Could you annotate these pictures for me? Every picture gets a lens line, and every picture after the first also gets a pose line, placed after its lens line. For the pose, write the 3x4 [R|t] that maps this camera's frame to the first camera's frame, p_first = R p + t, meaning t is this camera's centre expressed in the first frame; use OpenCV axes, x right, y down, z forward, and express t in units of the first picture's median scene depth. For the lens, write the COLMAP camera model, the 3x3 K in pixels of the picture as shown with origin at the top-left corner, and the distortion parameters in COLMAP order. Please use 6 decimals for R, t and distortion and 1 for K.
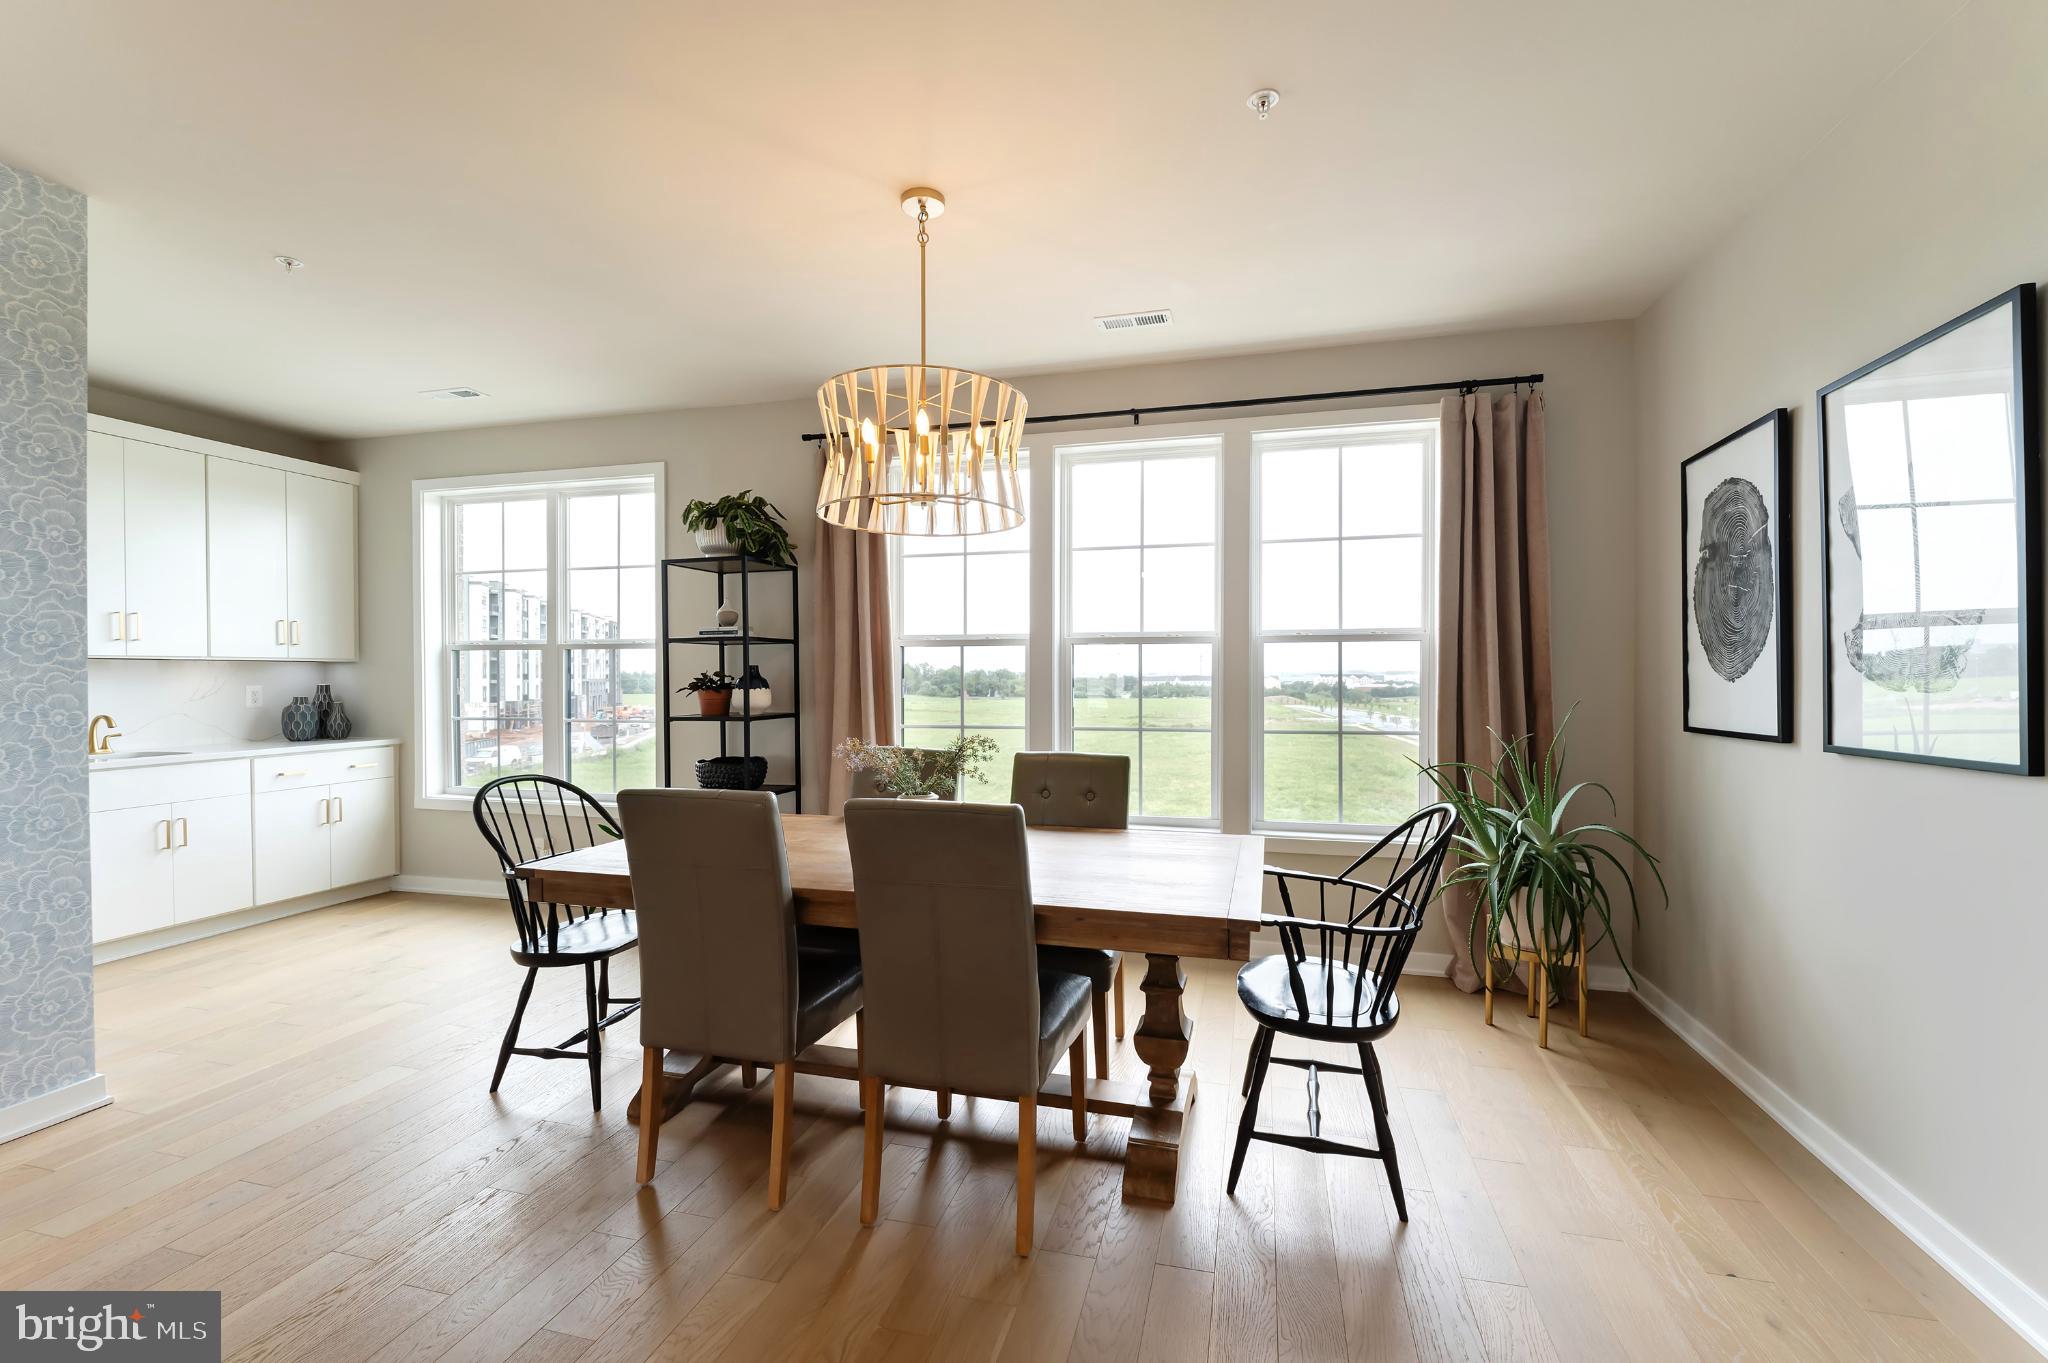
lens RADIAL K [[908.0, 0, 1014.4], [0, 908.0, 673.8], [0, 0, 1]] dist [0.002106, 0.000662]
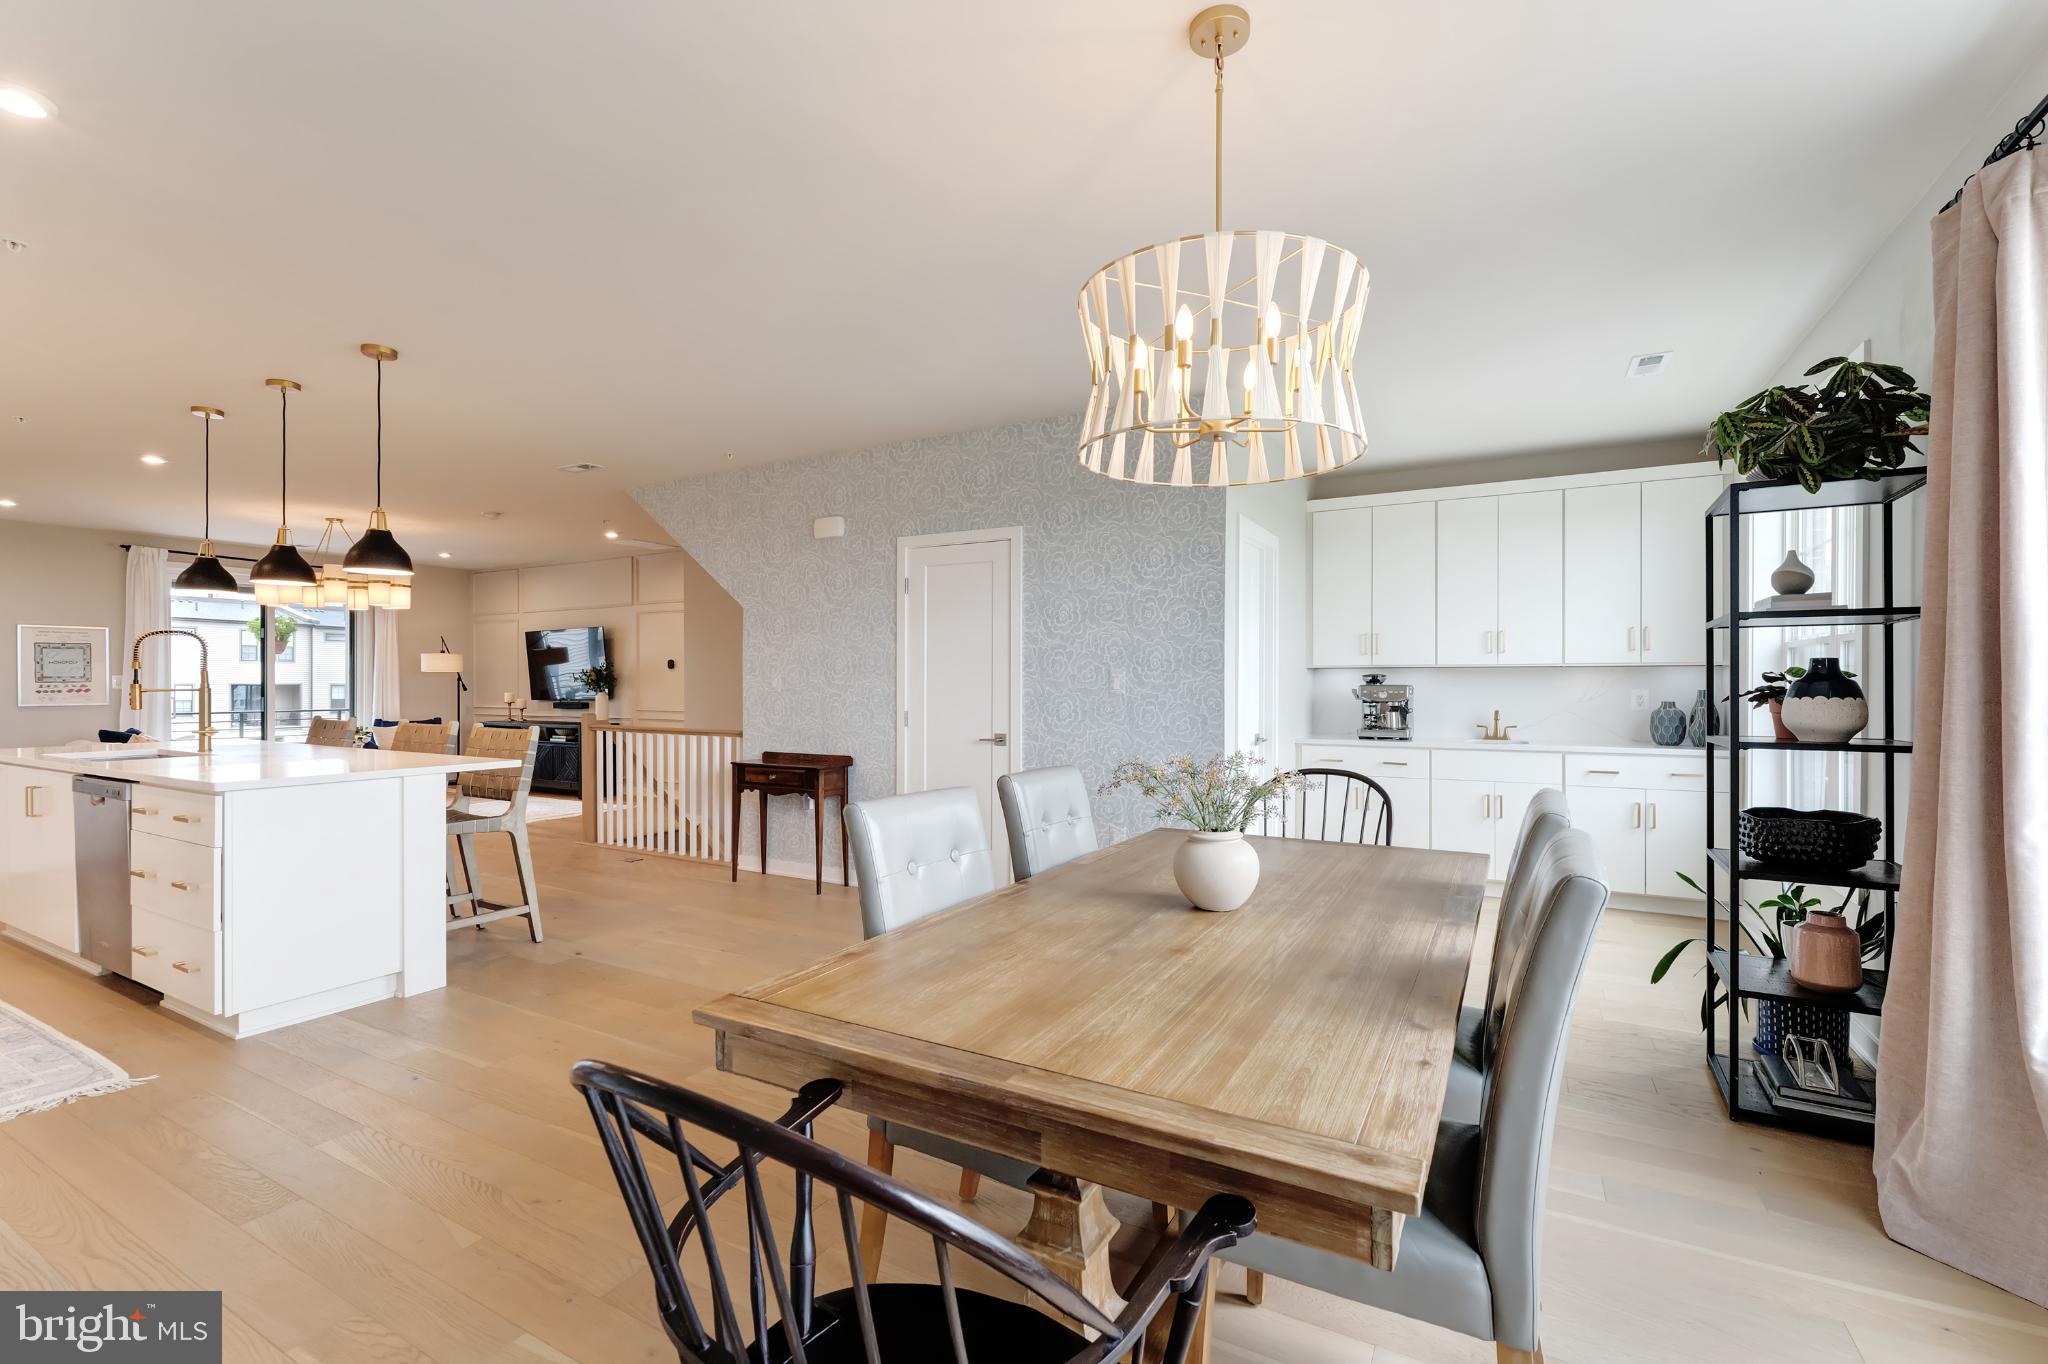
lens RADIAL K [[908.0, 0, 1031.0], [0, 908.0, 683.8], [0, 0, 1]] dist [0.002106, 0.000662]
pose [[-0.240944, -0.000317, -0.970539, 0.444019], [0.000378, 1.000000, -0.000421, 0.008013], [0.970539, -0.000468, -0.240944, 0.692457]]
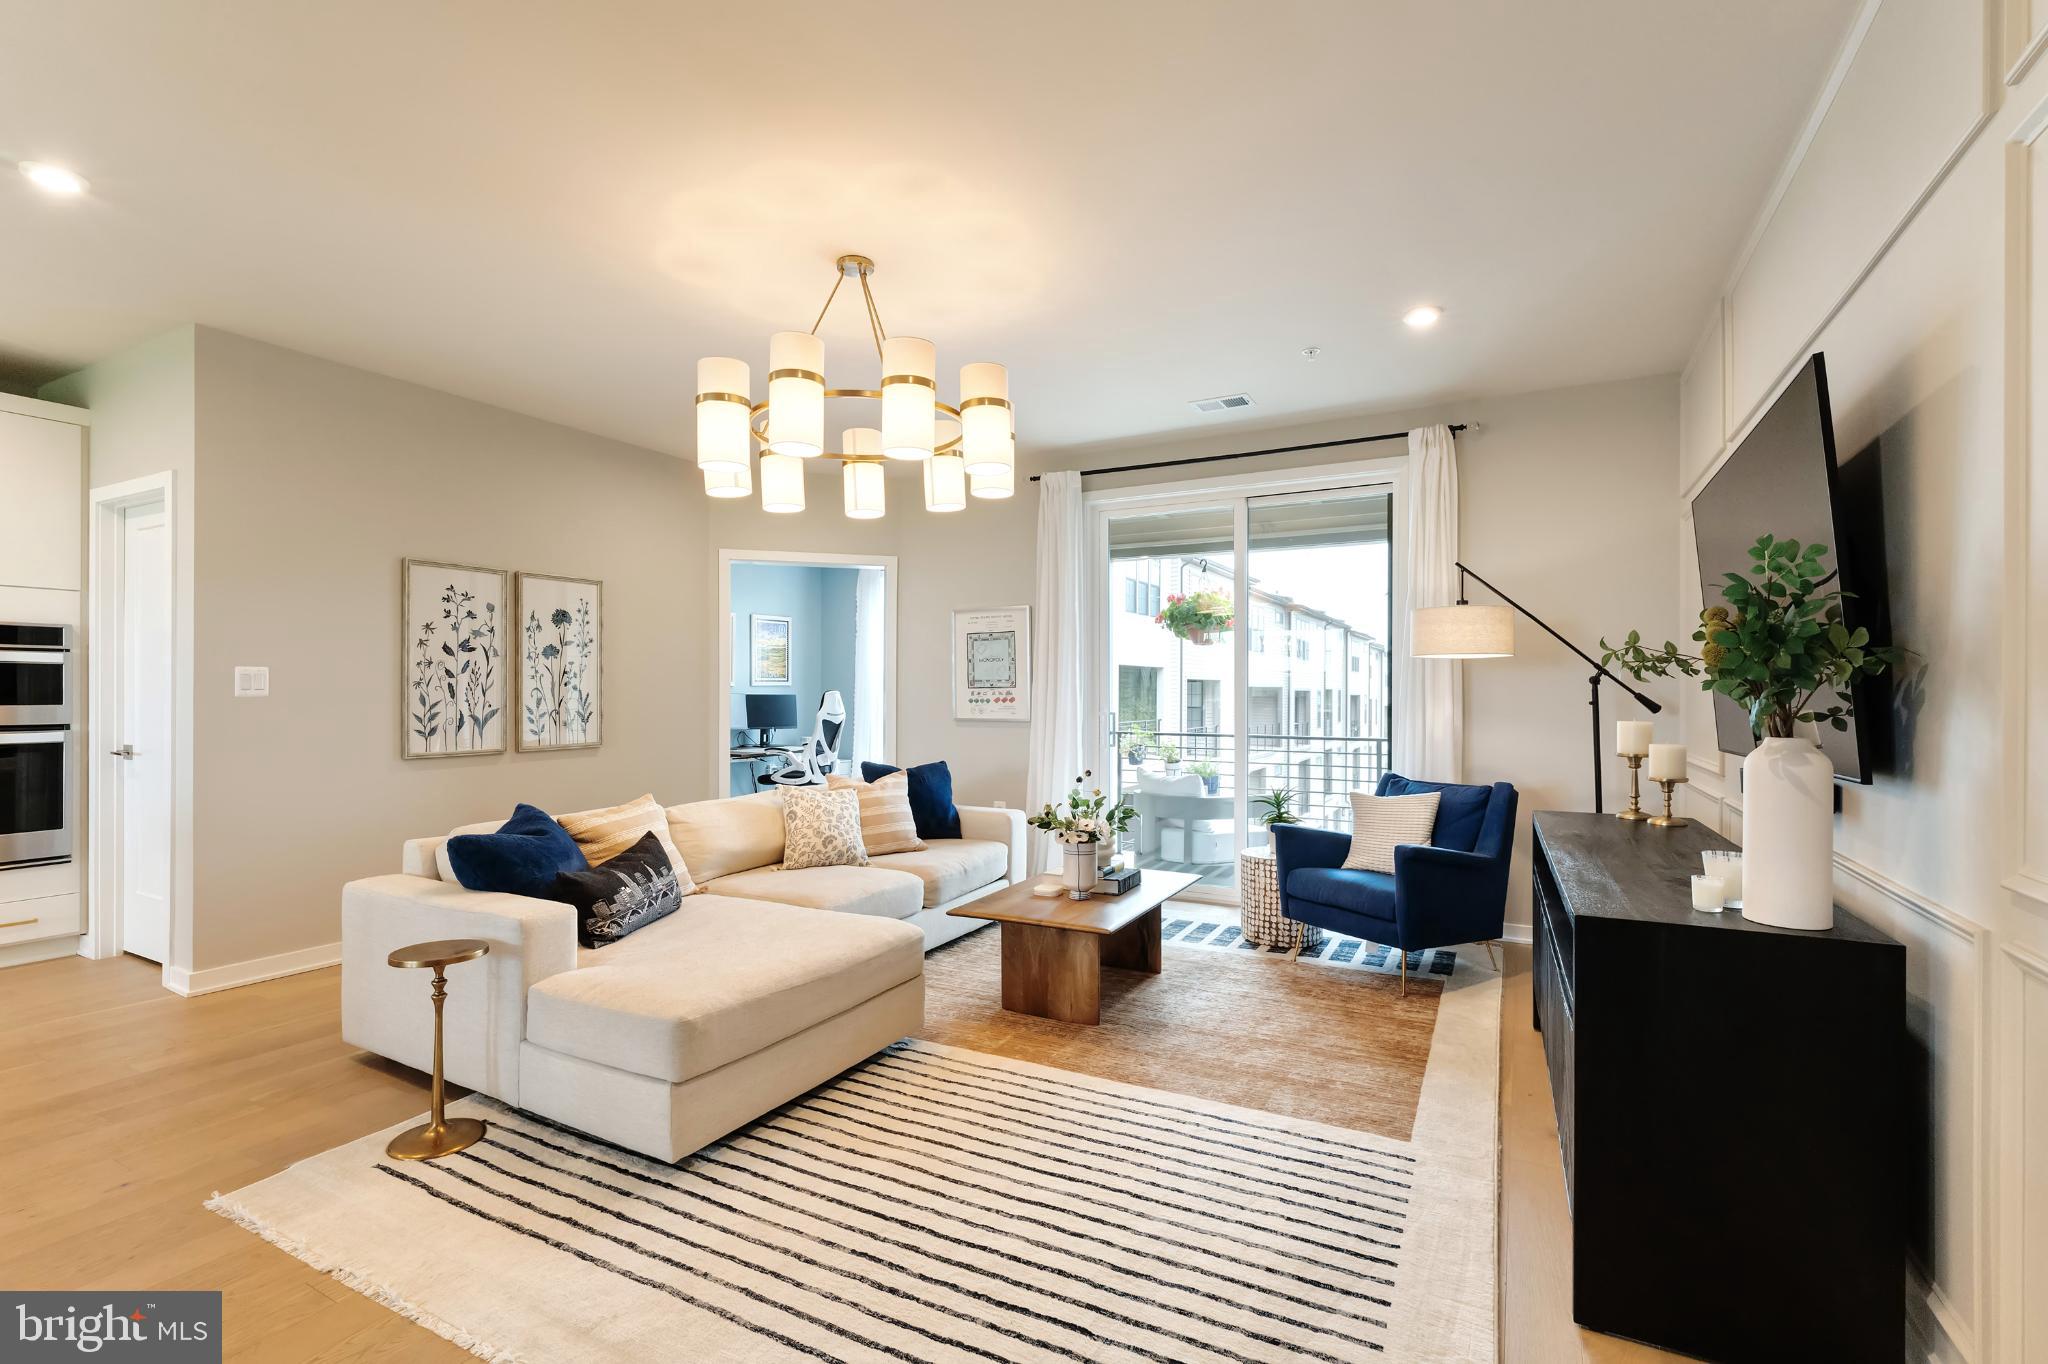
lens RADIAL K [[931.1, 0, 1031.4], [0, 931.1, 681.9], [0, 0, 1]] dist [0.003391, -0.001878]
pose [[-0.972482, -0.000960, 0.232977, -1.390441], [-0.003803, 0.999924, -0.011754, 0.010453], [-0.232948, -0.012316, -0.972411, -0.494974]]
